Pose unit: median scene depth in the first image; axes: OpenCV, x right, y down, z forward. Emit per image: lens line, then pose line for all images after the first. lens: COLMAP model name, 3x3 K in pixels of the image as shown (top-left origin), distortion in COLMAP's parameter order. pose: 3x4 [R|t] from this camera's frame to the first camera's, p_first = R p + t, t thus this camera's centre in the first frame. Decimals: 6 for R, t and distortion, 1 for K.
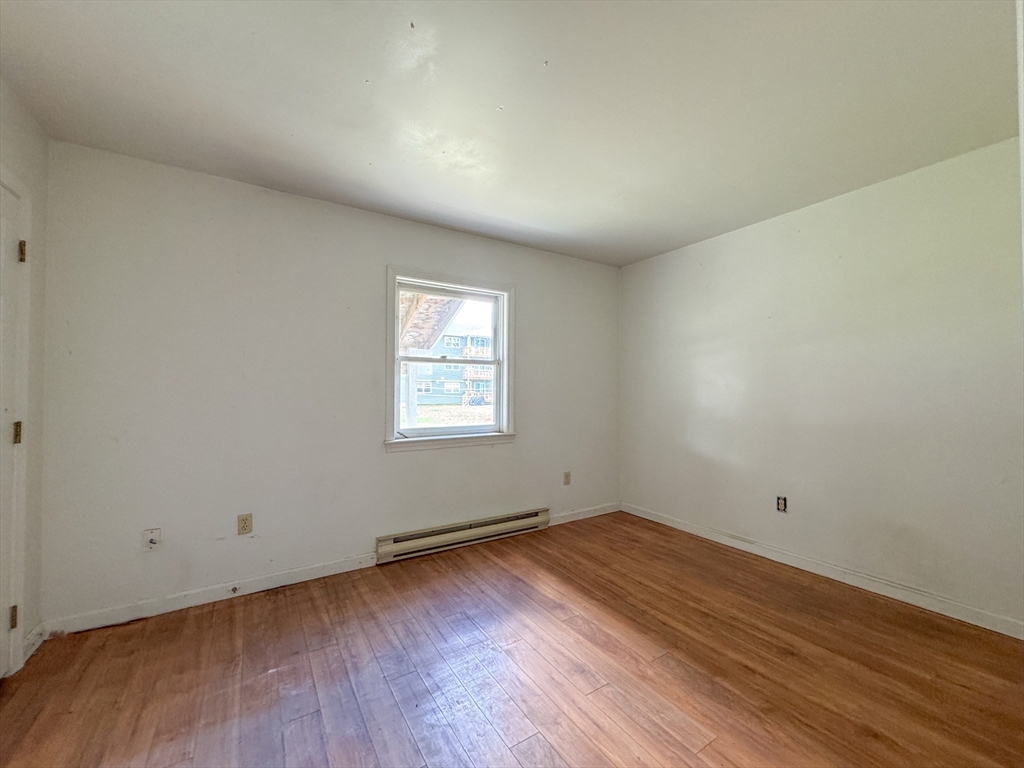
lens RADIAL K [[408.3, 0, 503.3], [0, 408.3, 371.7], [0, 0, 1]] dist [0.000314, -0.000049]
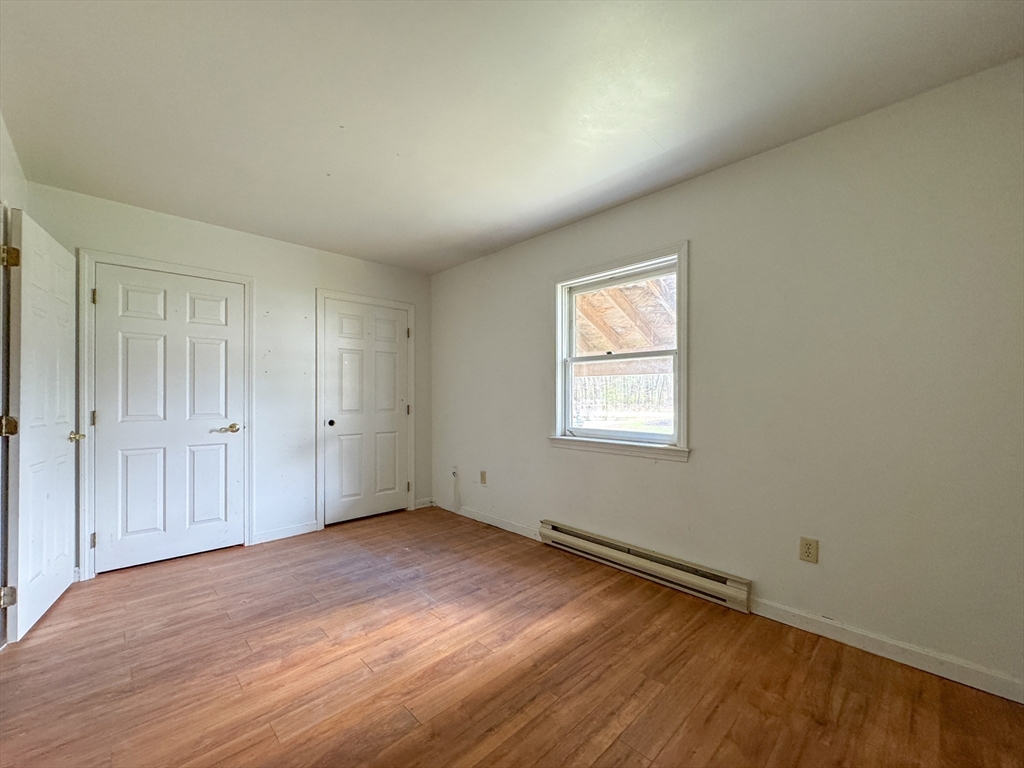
lens RADIAL K [[413.1, 0, 516.0], [0, 413.1, 383.4], [0, 0, 1]] dist [-0.001326, -0.000089]
pose [[0.215146, -0.029232, -0.976144, 0.889238], [0.047826, 0.998668, -0.019366, 0.049285], [0.975410, -0.042518, 0.216257, 0.751346]]
